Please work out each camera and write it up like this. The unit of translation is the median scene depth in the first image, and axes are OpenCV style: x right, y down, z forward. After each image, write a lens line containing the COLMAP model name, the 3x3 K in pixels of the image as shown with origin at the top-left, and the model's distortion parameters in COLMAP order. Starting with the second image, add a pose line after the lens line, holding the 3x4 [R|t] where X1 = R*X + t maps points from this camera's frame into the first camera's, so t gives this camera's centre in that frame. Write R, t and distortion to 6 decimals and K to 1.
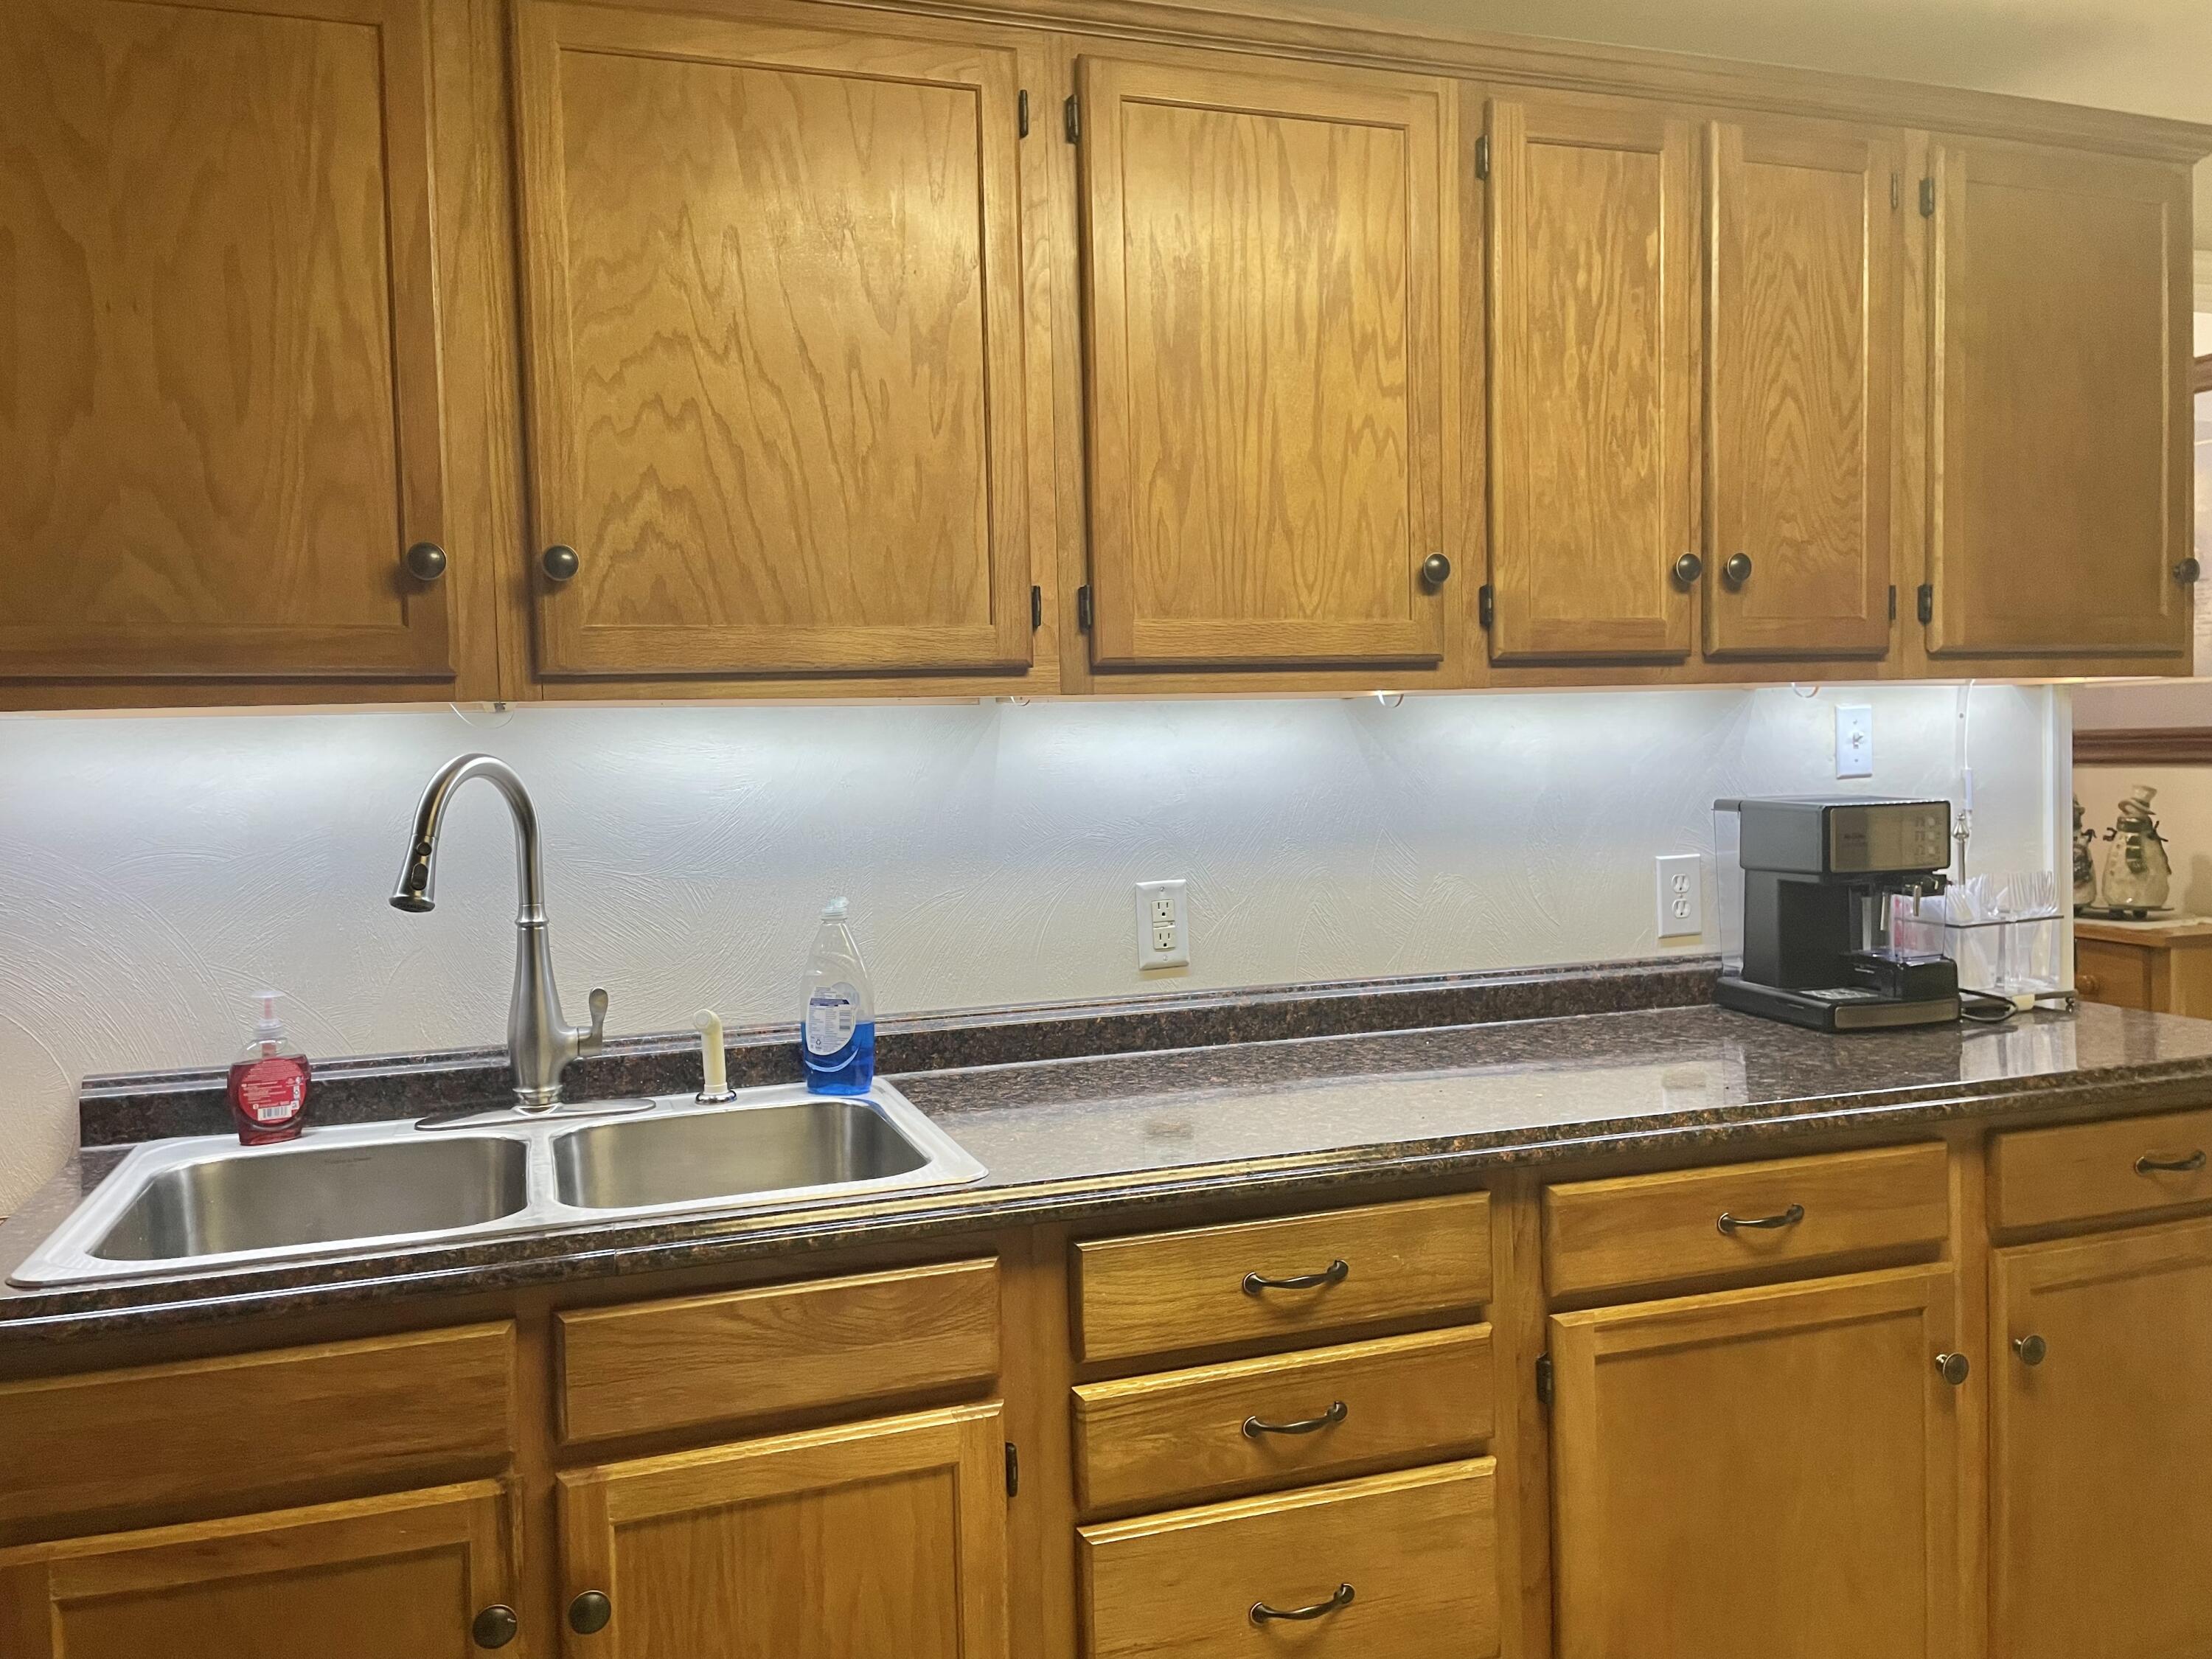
lens RADIAL K [[1709.2, 0, 1106.0], [0, 1709.2, 829.5], [0, 0, 1]] dist [0.064441, -0.001292]
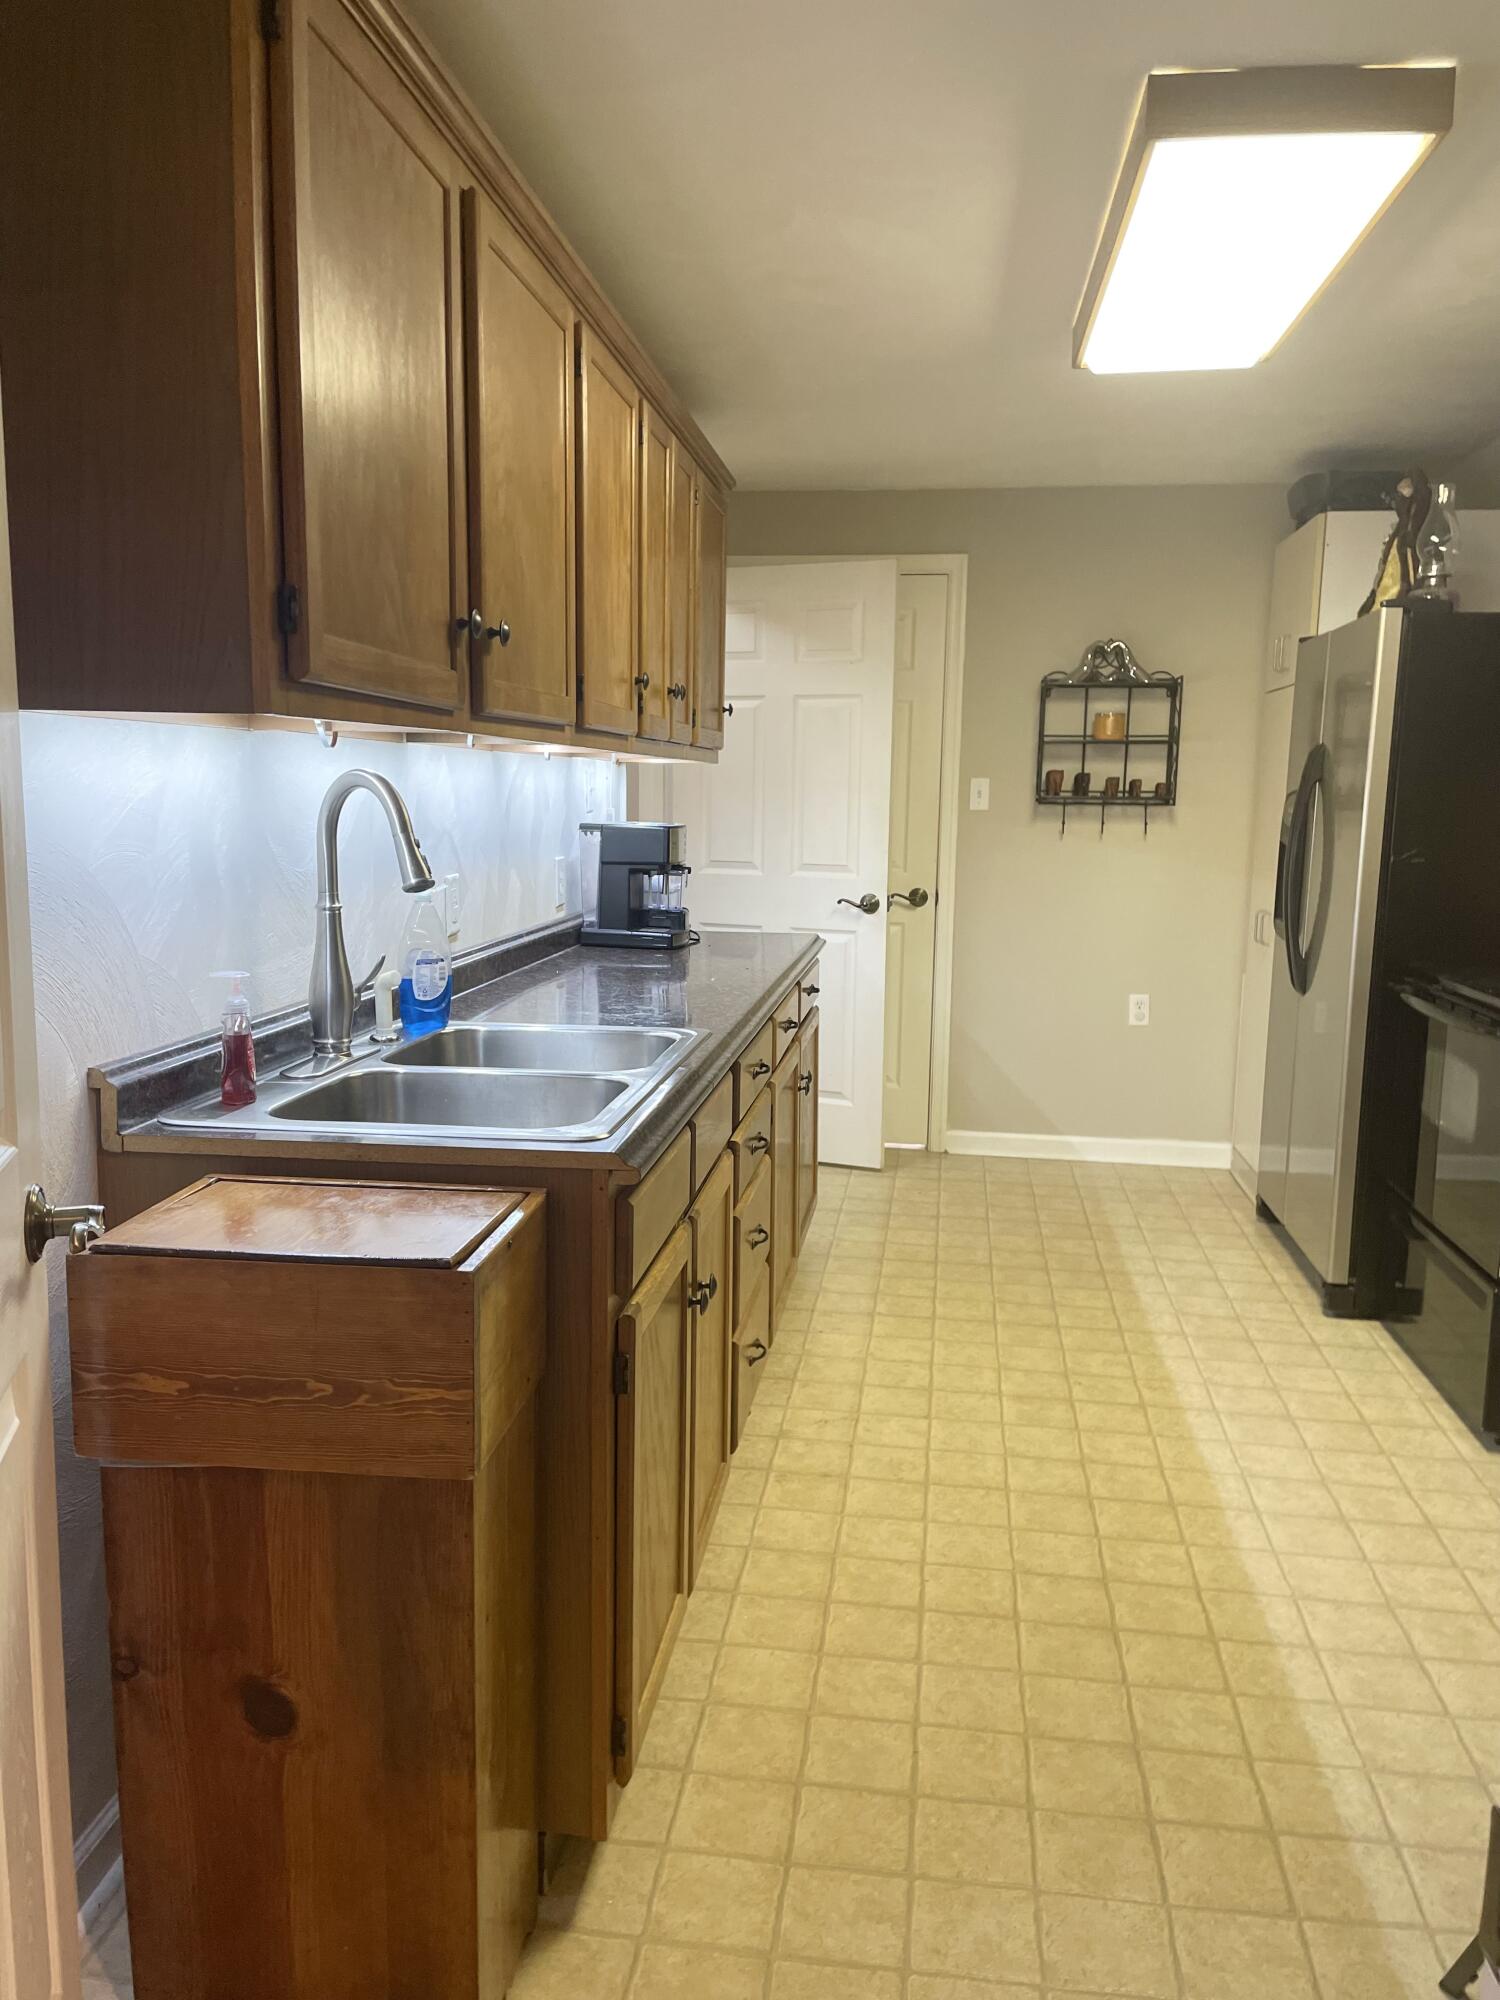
lens RADIAL K [[1489.9, 0, 750.0], [0, 1489.9, 1000.0], [0, 0, 1]] dist [0.083592, -0.096131]
pose [[0.445386, -0.096496, 0.890124, -0.944900], [0.020048, 0.995001, 0.097835, 0.015361], [-0.895114, -0.025729, 0.445094, 0.188470]]
